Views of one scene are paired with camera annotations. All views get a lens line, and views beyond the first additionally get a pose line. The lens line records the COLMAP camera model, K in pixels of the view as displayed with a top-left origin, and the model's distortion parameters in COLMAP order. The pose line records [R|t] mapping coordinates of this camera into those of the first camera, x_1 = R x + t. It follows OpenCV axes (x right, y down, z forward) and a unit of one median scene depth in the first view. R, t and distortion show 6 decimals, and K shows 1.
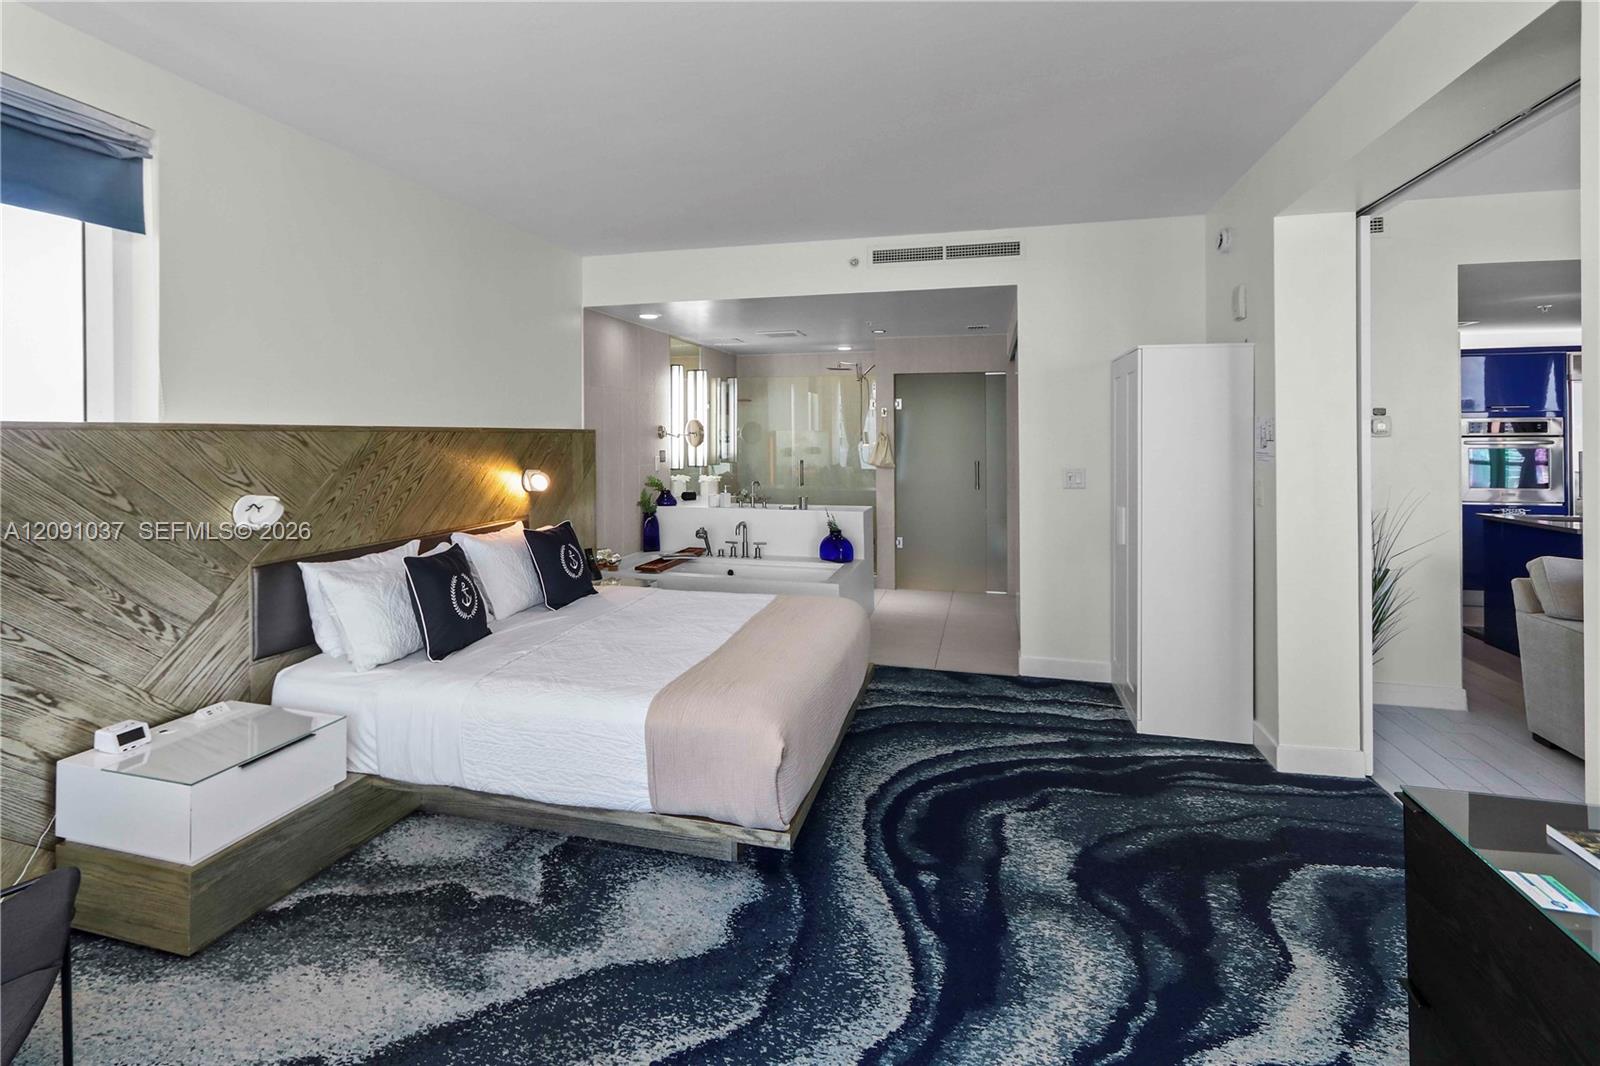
lens RADIAL K [[753.6, 0, 774.9], [0, 753.6, 433.9], [0, 0, 1]] dist [-0.001381, 0.001933]
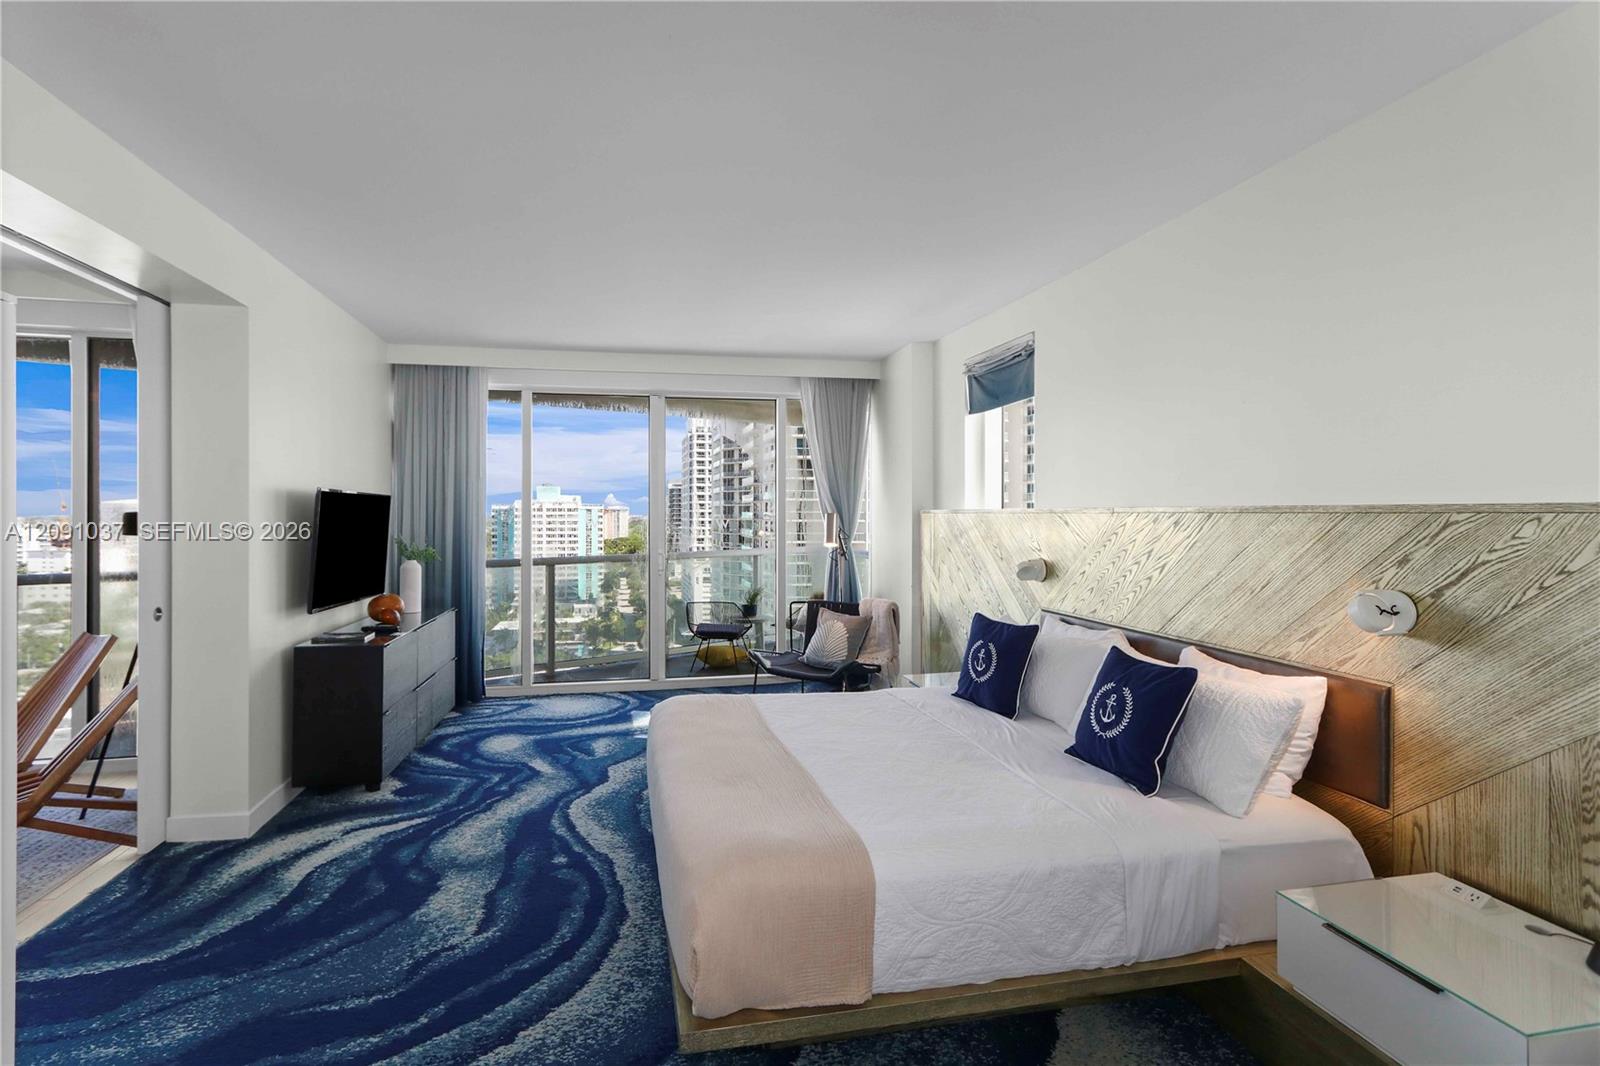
lens RADIAL K [[753.6, 0, 769.0], [0, 753.6, 517.4], [0, 0, 1]] dist [-0.001381, 0.001933]
pose [[-0.893319, 0.002797, -0.449413, 0.315051], [0.001070, 0.999991, 0.004097, -0.001730], [0.449421, 0.003179, -0.893314, 1.575713]]
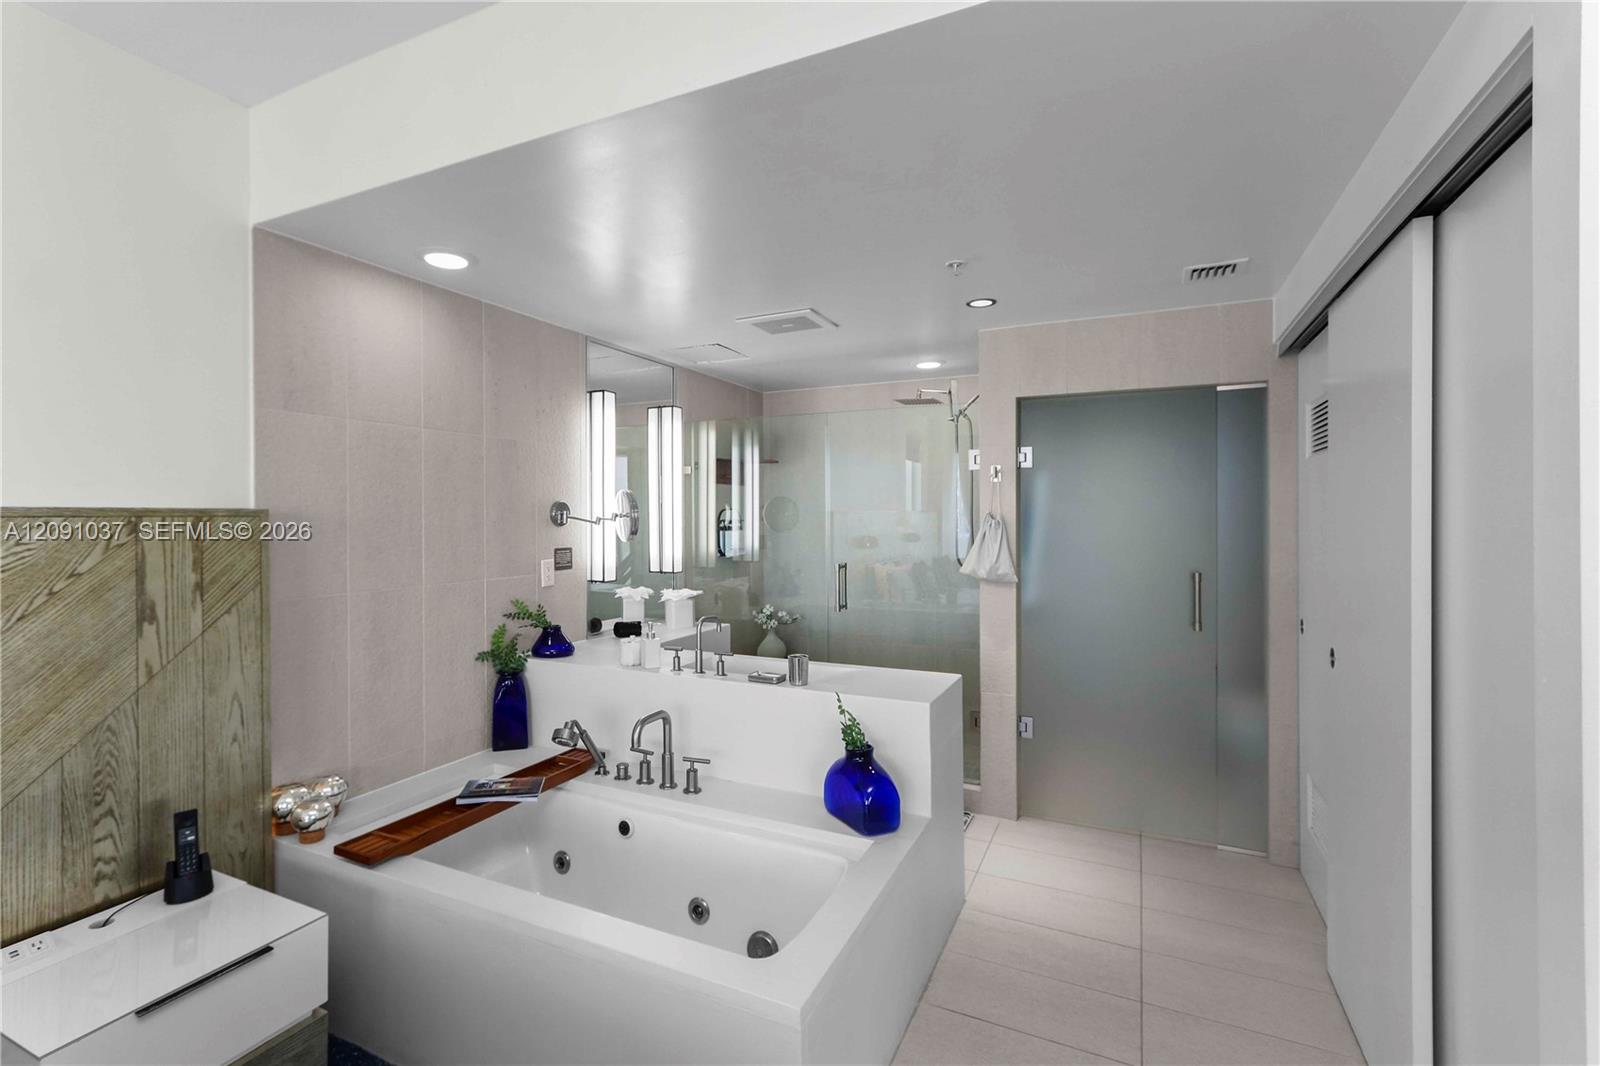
lens RADIAL K [[753.6, 0, 761.2], [0, 753.6, 531.5], [0, 0, 1]] dist [-0.001381, 0.001933]
pose [[0.982190, 0.000561, -0.187890, 0.169404], [0.003503, 0.999767, 0.021300, -0.001397], [0.187858, -0.021579, 0.981959, 0.936369]]
